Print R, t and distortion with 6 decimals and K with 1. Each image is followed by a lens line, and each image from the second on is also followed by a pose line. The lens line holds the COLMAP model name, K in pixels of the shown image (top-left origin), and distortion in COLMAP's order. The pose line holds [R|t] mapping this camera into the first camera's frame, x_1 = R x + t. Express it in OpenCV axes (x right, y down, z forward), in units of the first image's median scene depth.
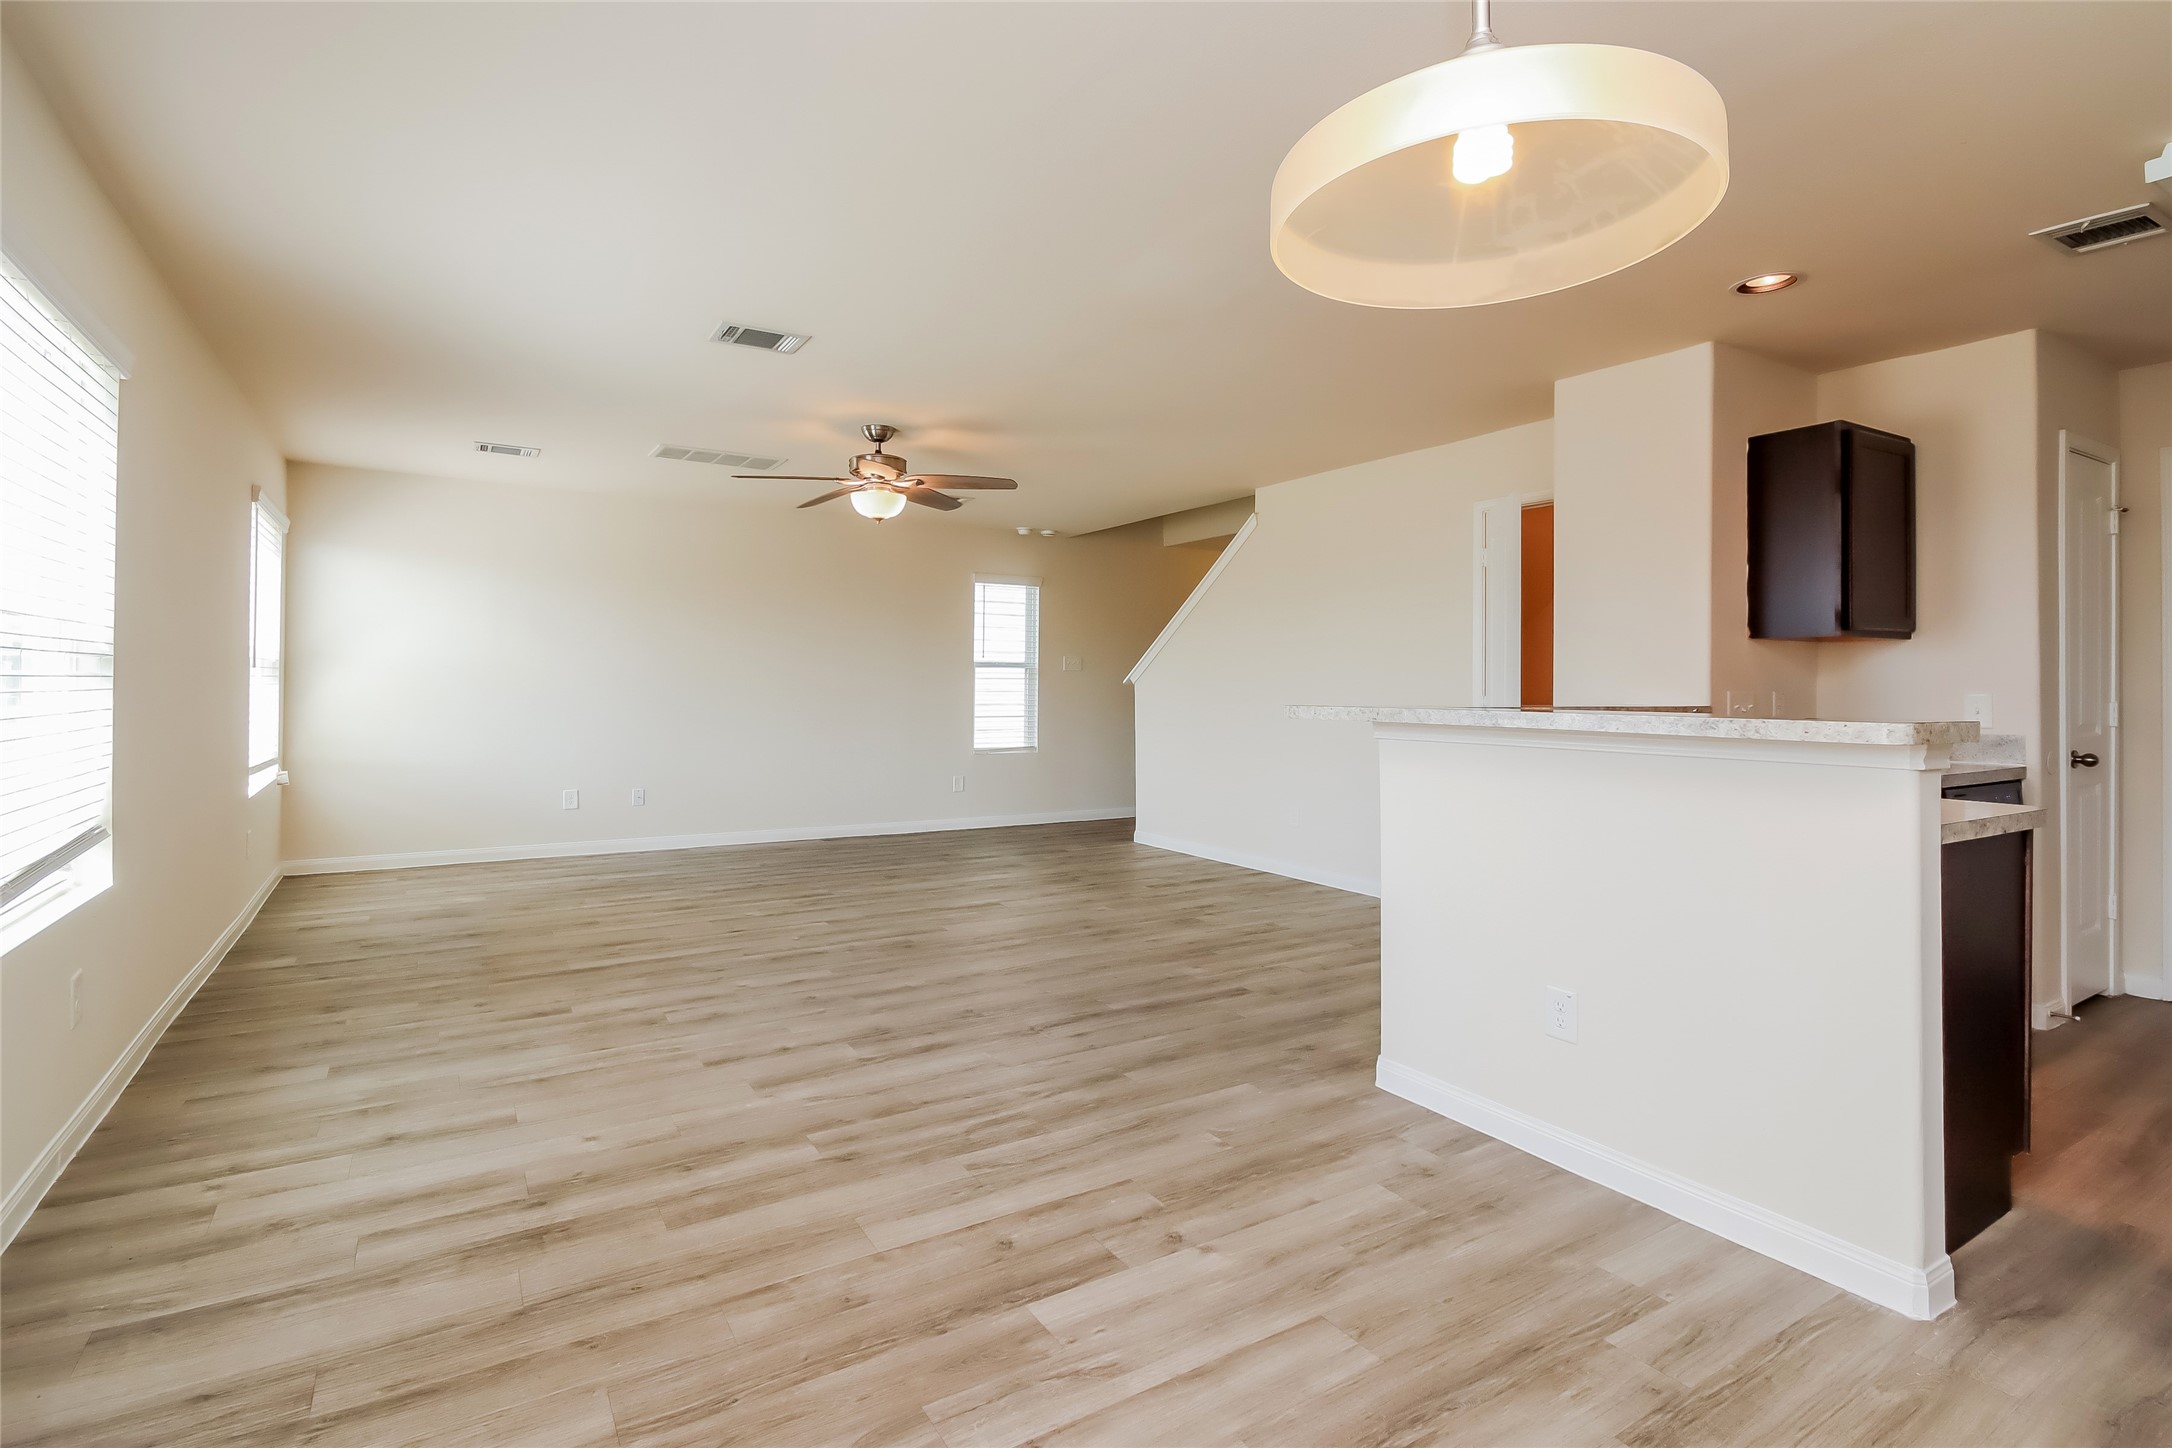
lens RADIAL K [[1038.6, 0, 1048.3], [0, 1038.6, 672.7], [0, 0, 1]] dist [0.018671, -0.012833]
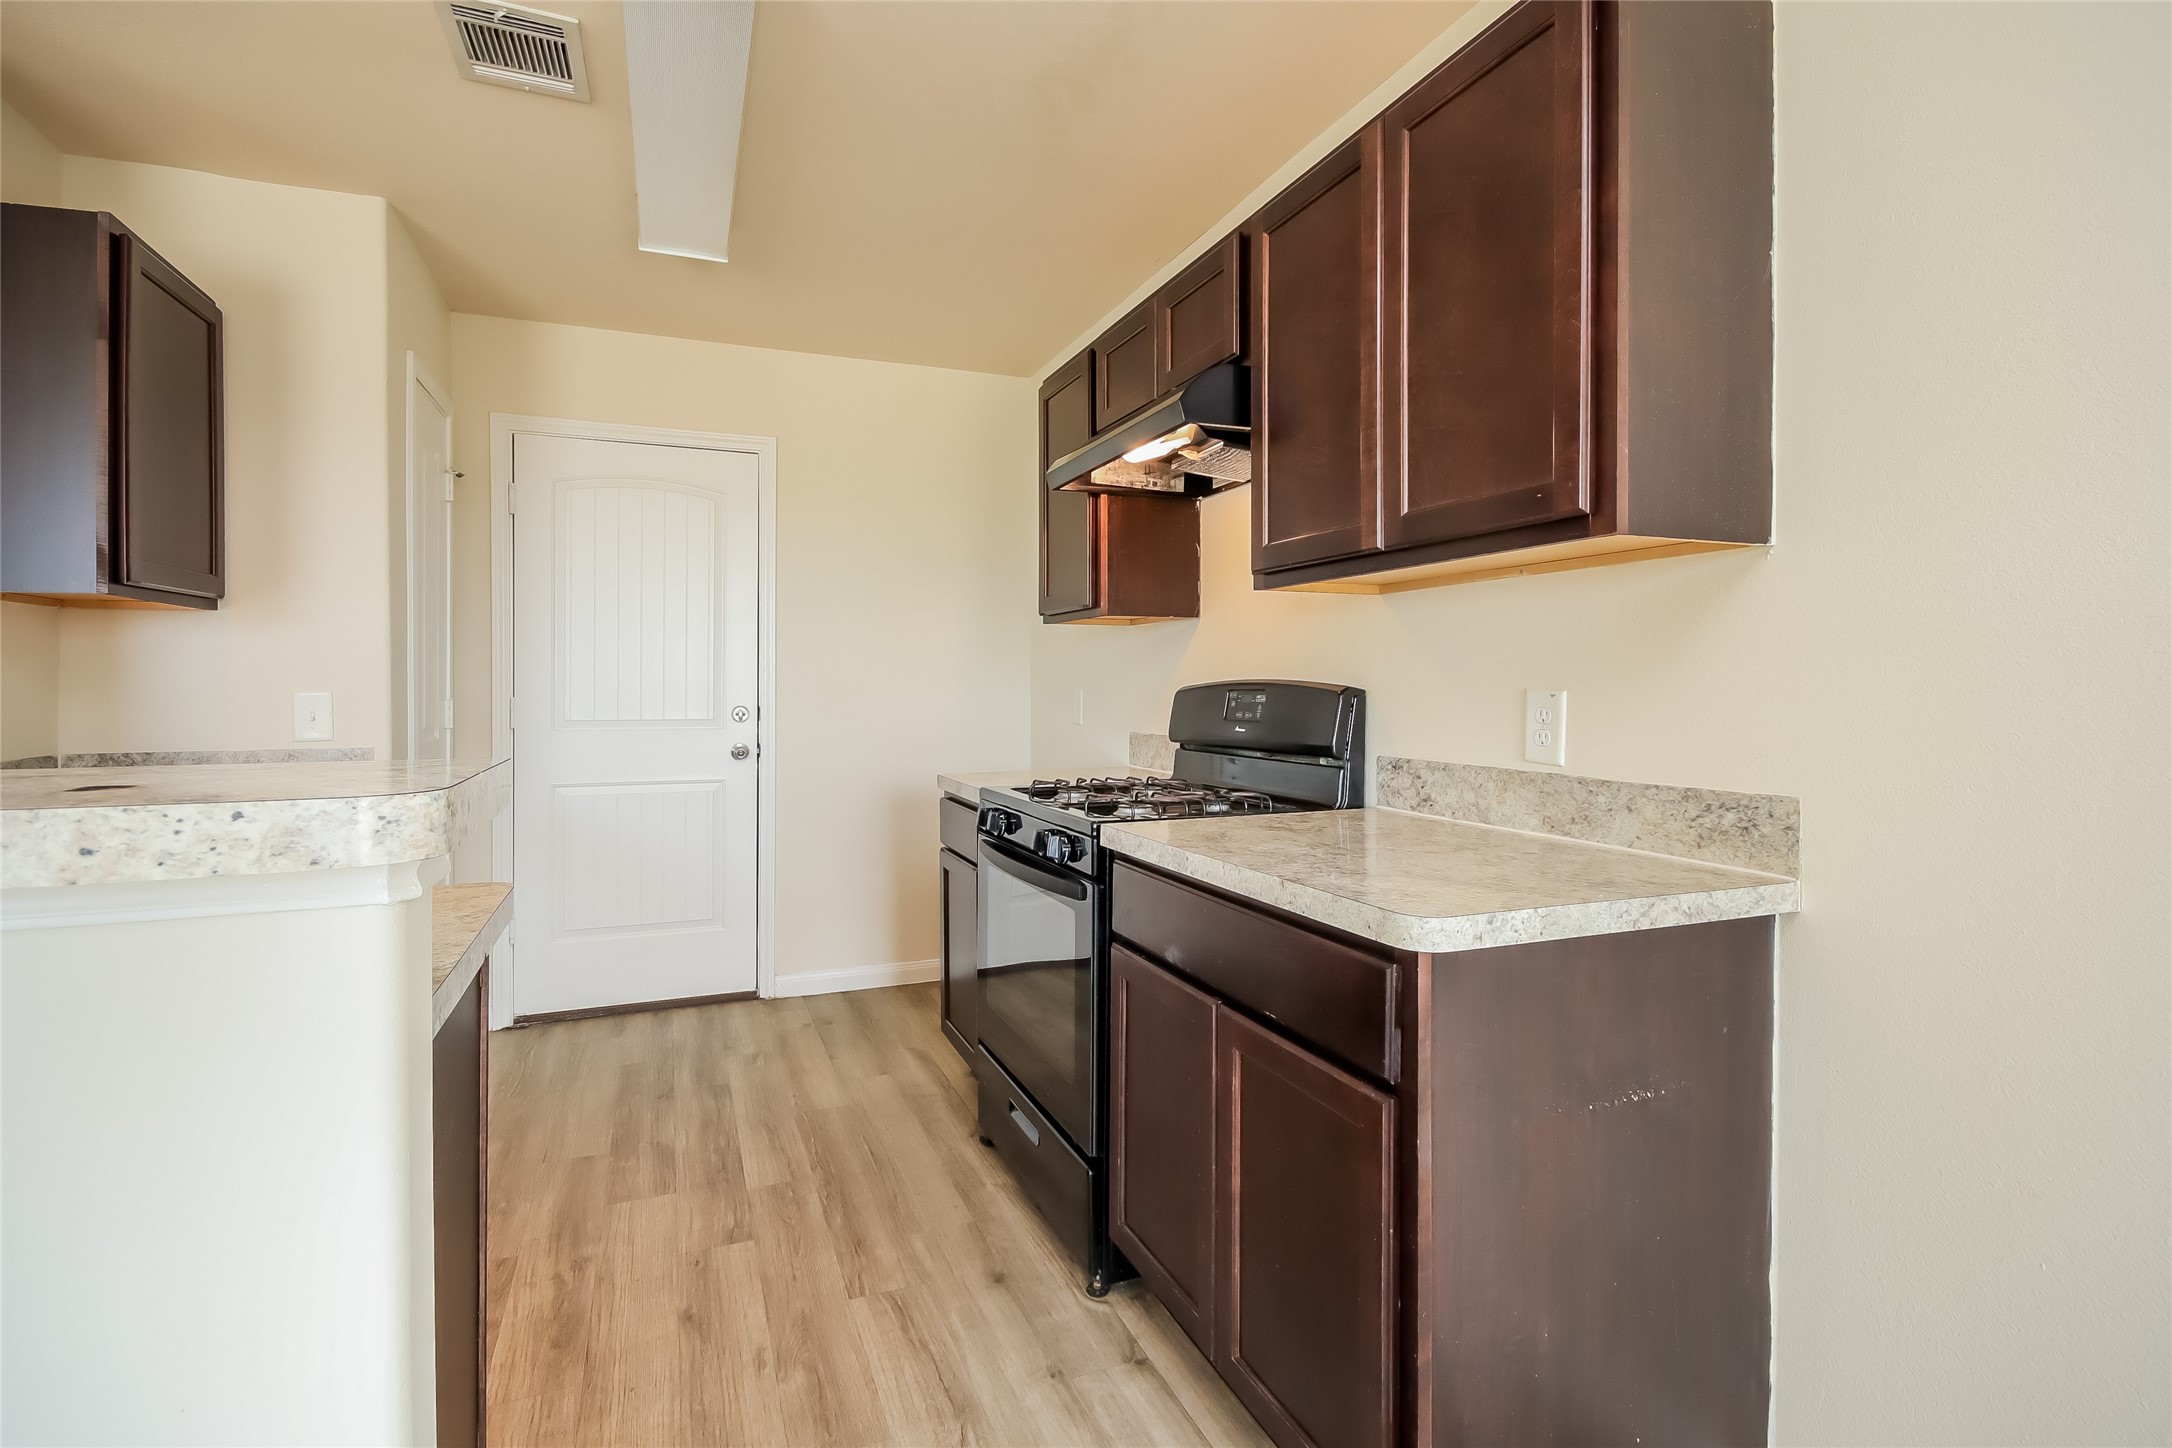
lens RADIAL K [[1051.1, 0, 1081.2], [0, 1051.1, 688.0], [0, 0, 1]] dist [-0.002482, -0.000910]
pose [[0.153408, -0.010159, 0.988111, 0.256400], [-0.007606, 0.999905, 0.011461, 0.005415], [-0.988134, -0.009274, 0.153316, 0.362705]]
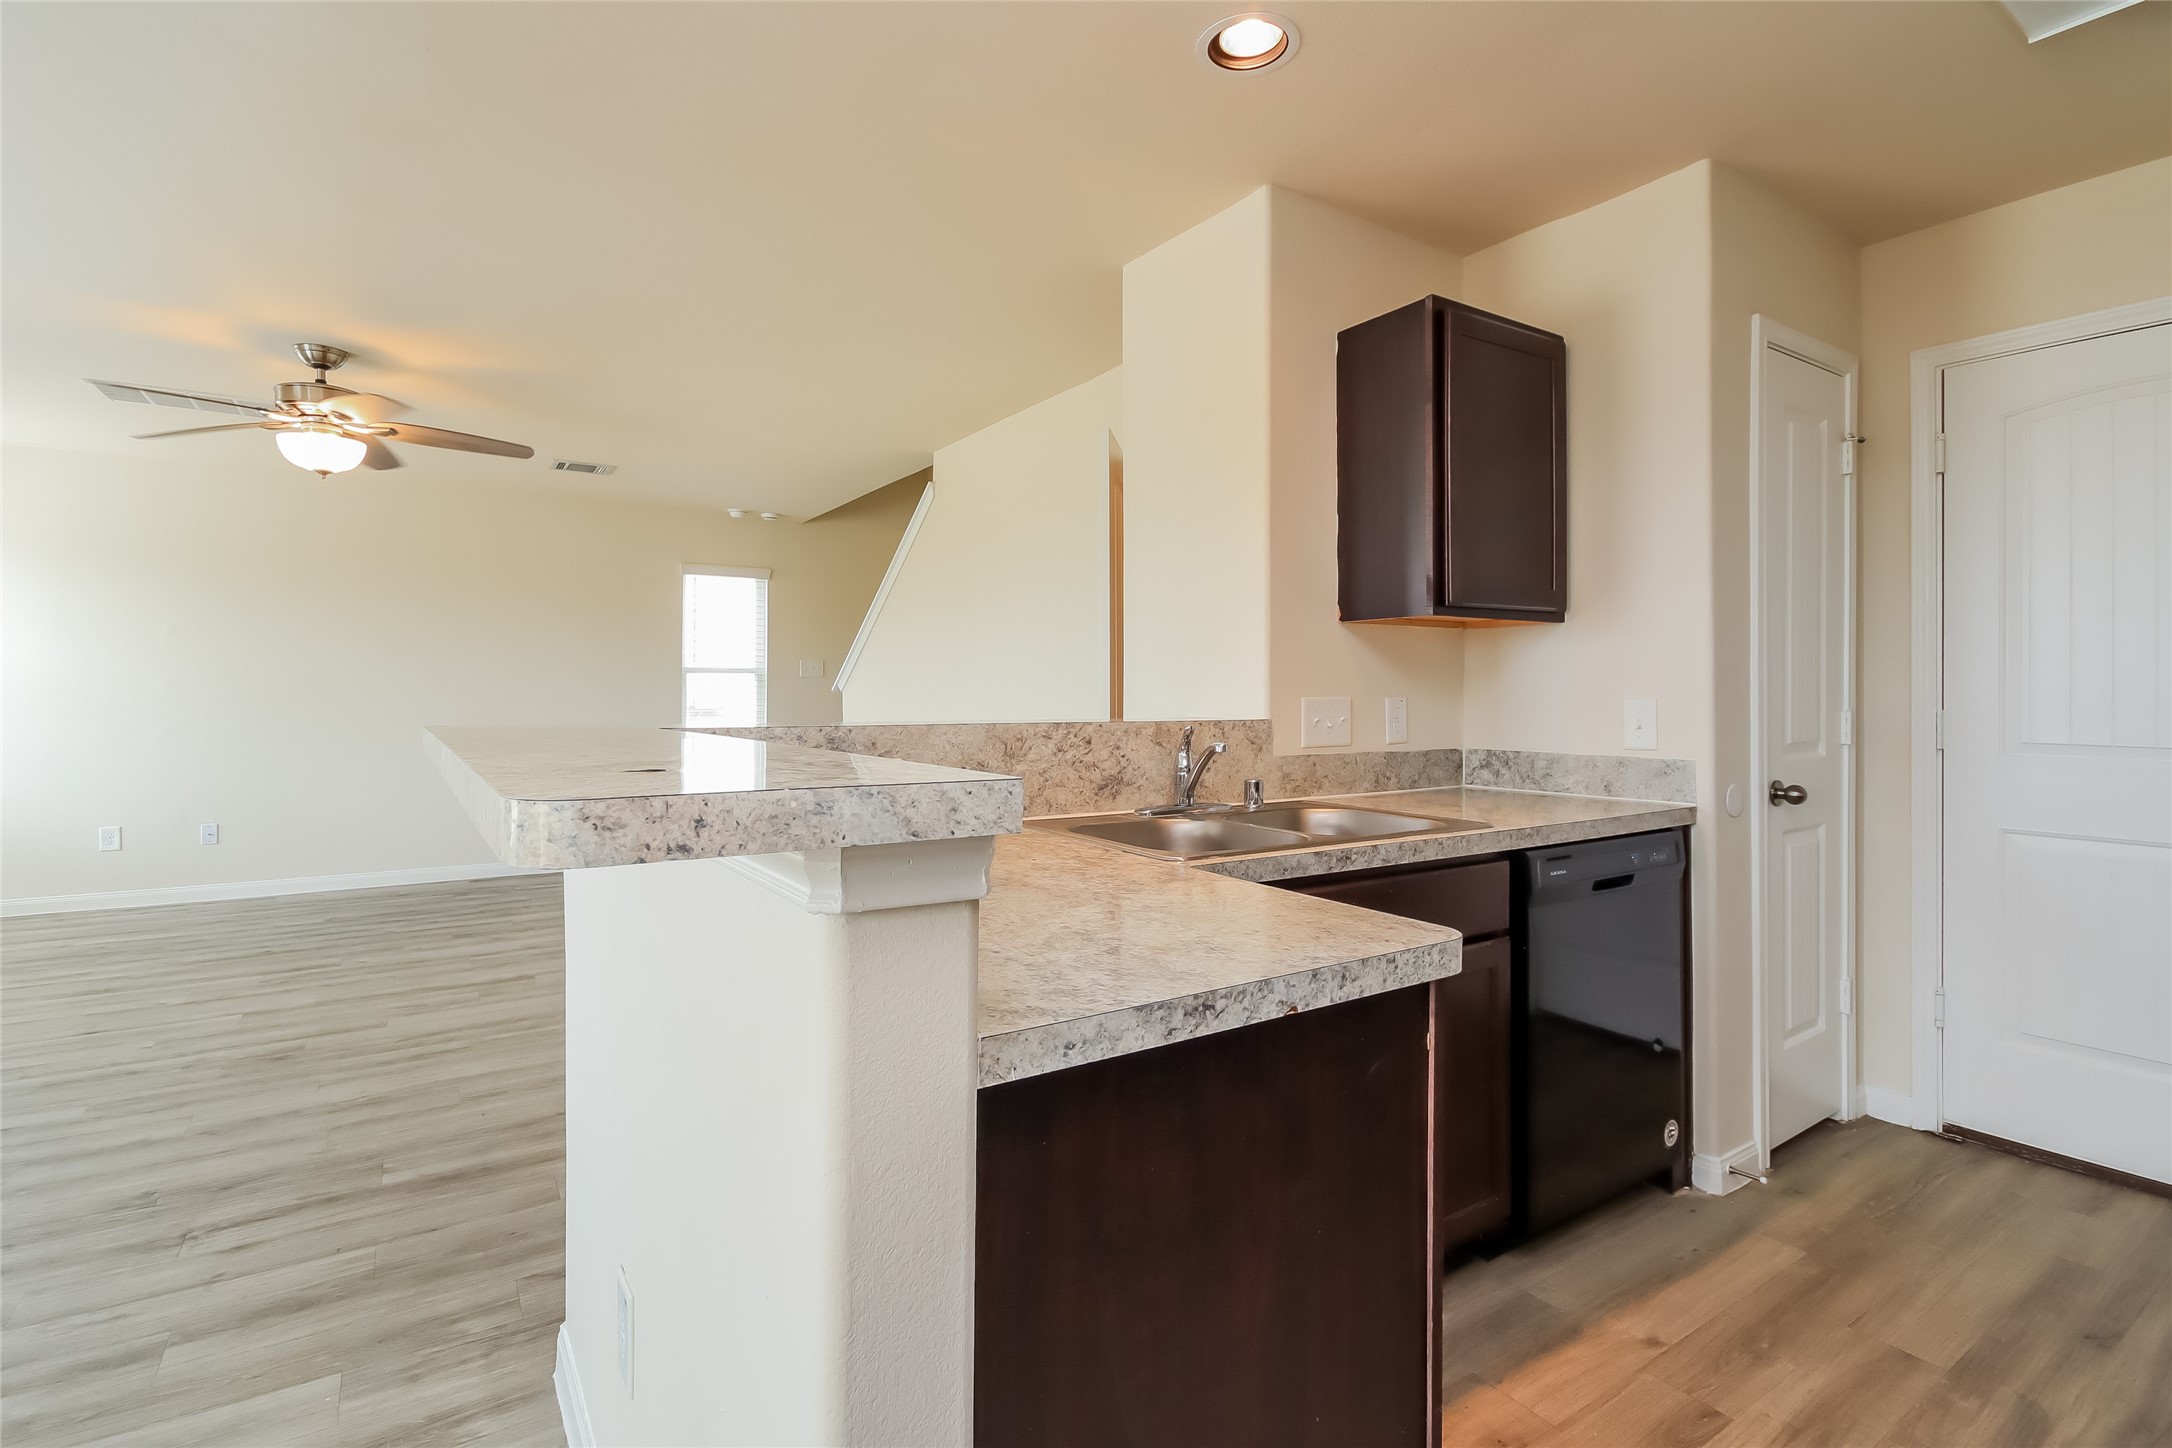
lens RADIAL K [[1012.3, 0, 1076.5], [0, 1012.3, 687.8], [0, 0, 1]] dist [0.016341, -0.010832]
pose [[0.998922, -0.004677, 0.046184, 0.465821], [0.004388, 0.999970, 0.006353, 0.006387], [-0.046213, -0.006143, 0.998913, 0.331826]]
